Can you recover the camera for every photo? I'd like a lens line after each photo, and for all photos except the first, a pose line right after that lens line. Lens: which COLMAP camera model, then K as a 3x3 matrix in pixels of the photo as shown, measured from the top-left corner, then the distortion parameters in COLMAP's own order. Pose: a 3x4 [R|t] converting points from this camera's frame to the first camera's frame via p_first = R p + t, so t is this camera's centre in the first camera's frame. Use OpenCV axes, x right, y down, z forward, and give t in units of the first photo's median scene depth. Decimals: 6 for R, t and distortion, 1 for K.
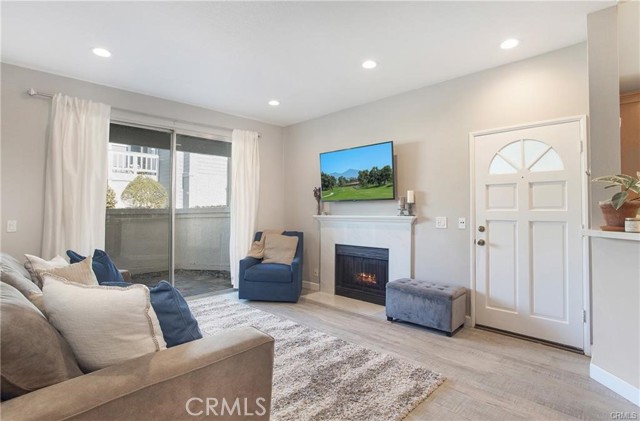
lens RADIAL K [[324.6, 0, 319.2], [0, 324.6, 206.4], [0, 0, 1]] dist [-0.042405, 0.002113]
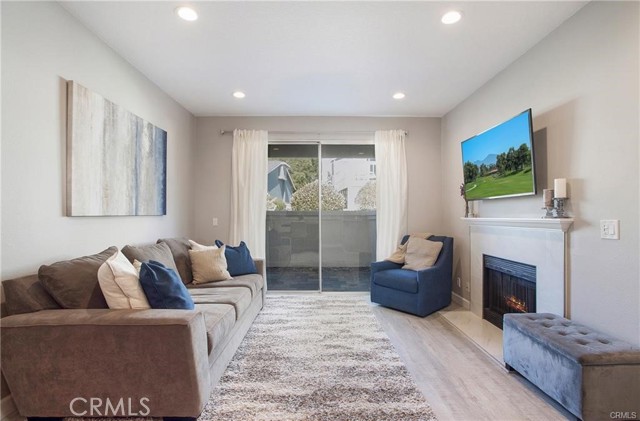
lens RADIAL K [[324.6, 0, 319.3], [0, 324.6, 215.7], [0, 0, 1]] dist [-0.042405, 0.002113]
pose [[0.685159, -0.005142, -0.728375, 0.398727], [0.015502, 0.999852, 0.007524, 0.016454], [0.728228, -0.016447, 0.685137, 0.234918]]
